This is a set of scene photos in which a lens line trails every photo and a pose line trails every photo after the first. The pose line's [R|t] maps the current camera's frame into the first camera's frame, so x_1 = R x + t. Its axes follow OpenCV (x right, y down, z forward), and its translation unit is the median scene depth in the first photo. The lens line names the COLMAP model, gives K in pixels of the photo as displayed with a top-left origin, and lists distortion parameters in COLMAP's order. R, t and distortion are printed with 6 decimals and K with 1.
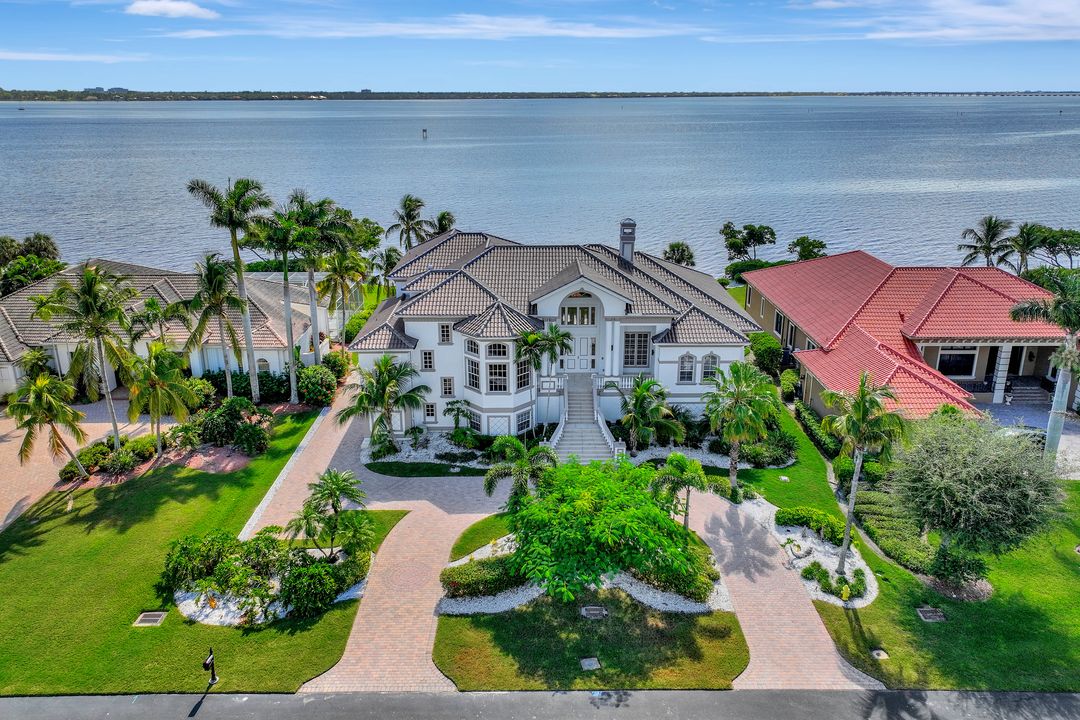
lens RADIAL K [[739.3, 0, 540.0], [0, 739.3, 360.0], [0, 0, 1]] dist [0.005512, 0.000547]
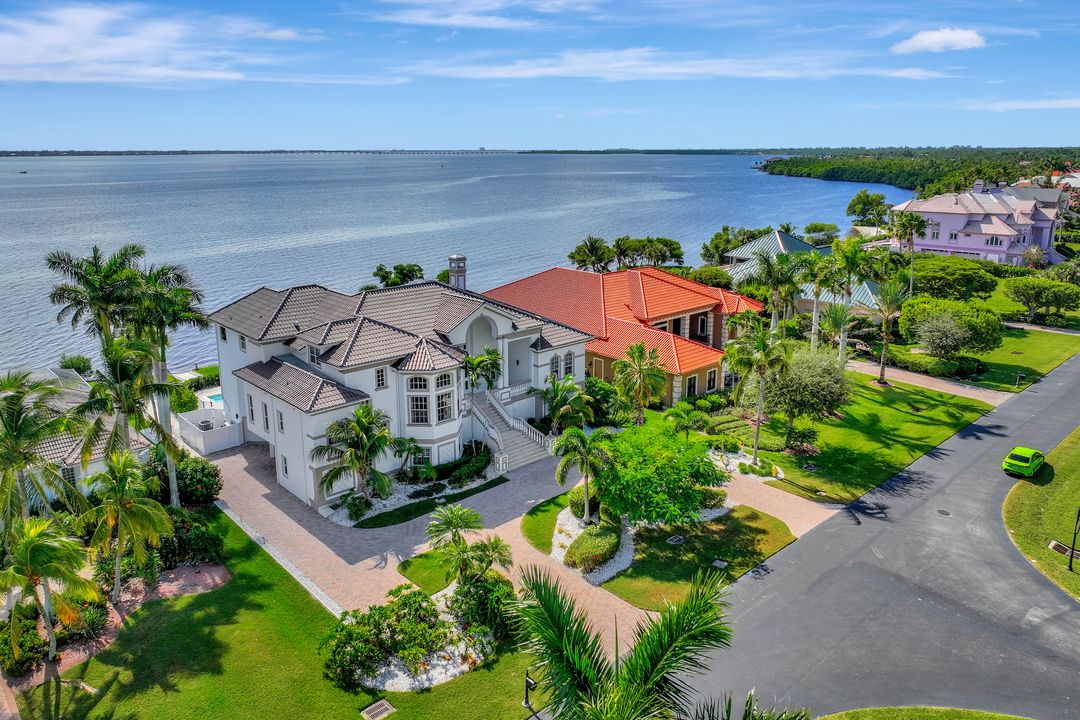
lens RADIAL K [[739.3, 0, 540.0], [0, 739.3, 360.0], [0, 0, 1]] dist [0.005512, 0.000547]
pose [[0.743811, -0.185757, 0.642059, -0.624796], [0.231054, 0.972843, 0.013787, -0.024518], [-0.627184, 0.138095, 0.766531, 0.089227]]
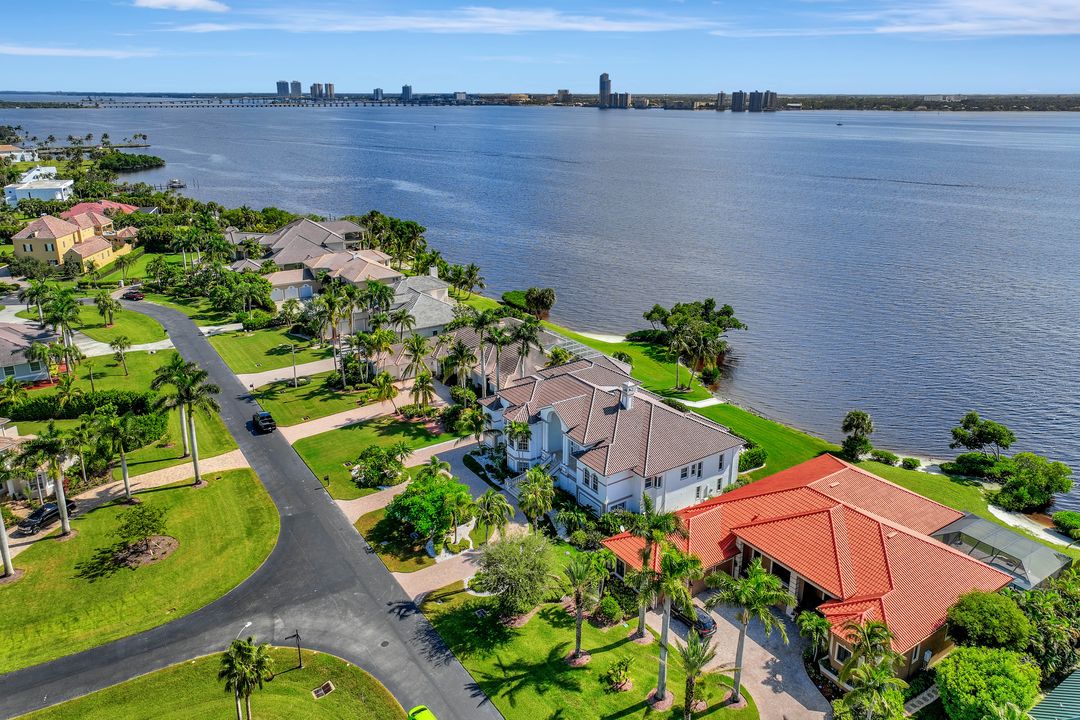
lens RADIAL K [[739.3, 0, 540.0], [0, 739.3, 360.0], [0, 0, 1]] dist [0.005512, 0.000547]
pose [[0.554263, 0.281118, -0.783431, 1.457574], [-0.286275, 0.948200, 0.137708, -0.465783], [0.781562, 0.147950, 0.606030, -0.157433]]
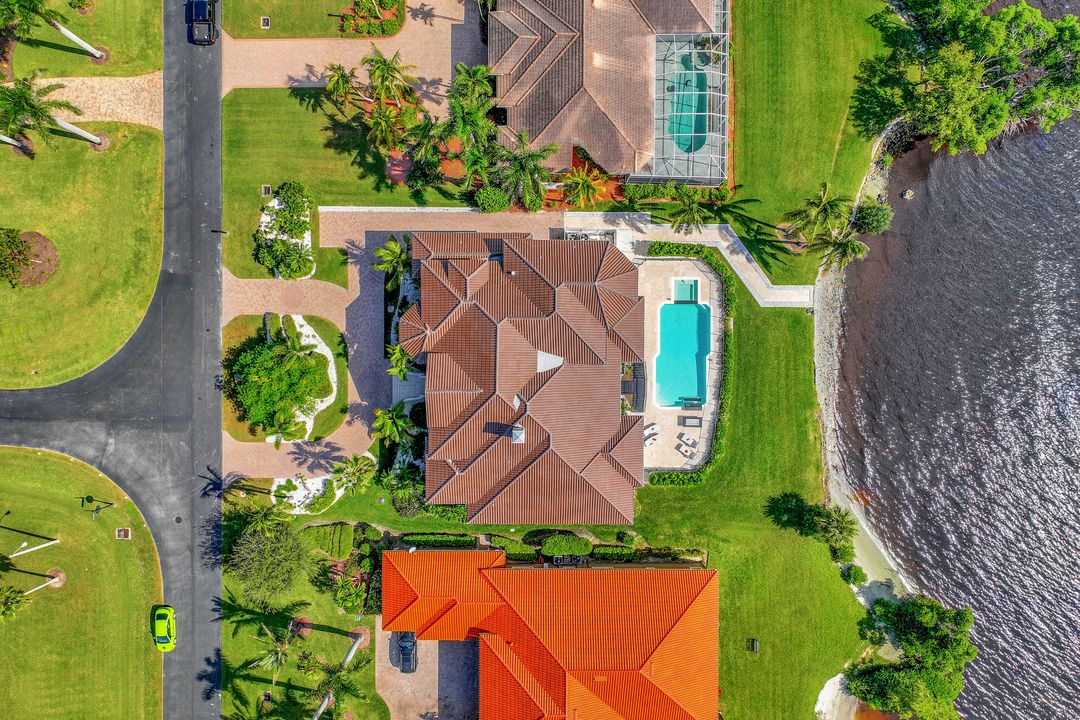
lens RADIAL K [[739.3, 0, 540.0], [0, 739.3, 360.0], [0, 0, 1]] dist [0.005512, 0.000547]
pose [[-0.002310, 0.999981, 0.005674, -0.000843], [-0.350202, -0.006124, 0.936654, -1.511433], [0.936671, 0.000177, 0.350210, 0.706760]]
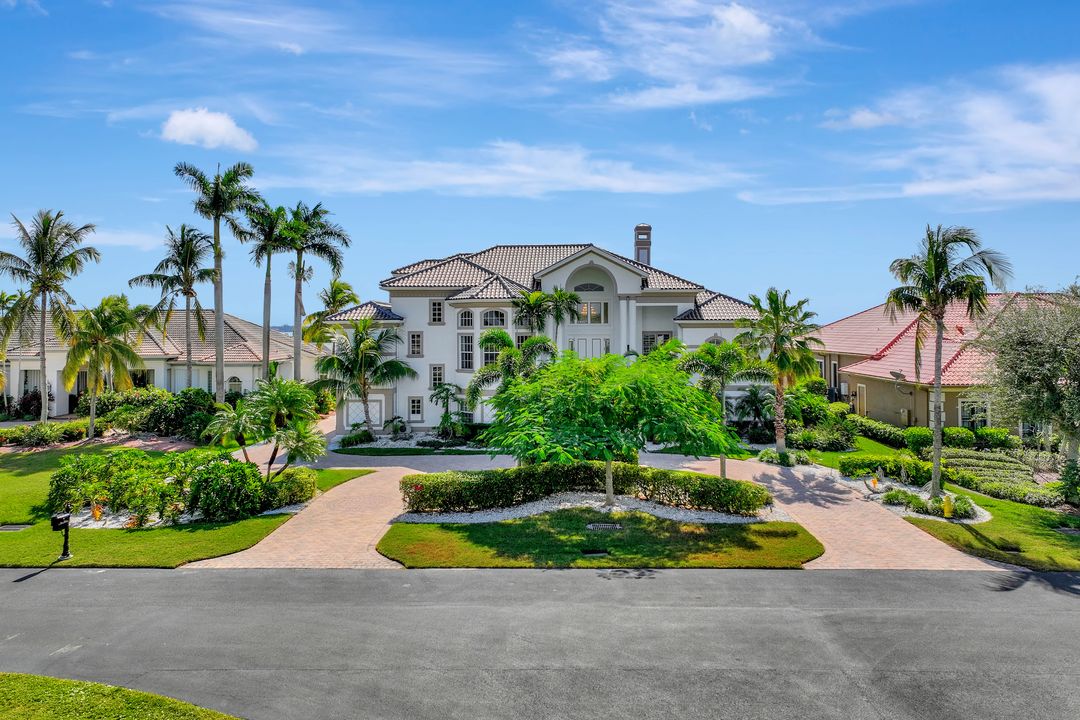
lens RADIAL K [[751.9, 0, 540.0], [0, 751.9, 360.0], [0, 0, 1]] dist [-0.004302, -0.001429]
pose [[0.999484, -0.005137, -0.031721, 0.023220], [-0.004560, 0.954478, -0.298247, 0.291554], [0.031809, 0.298238, 0.953961, 0.172713]]
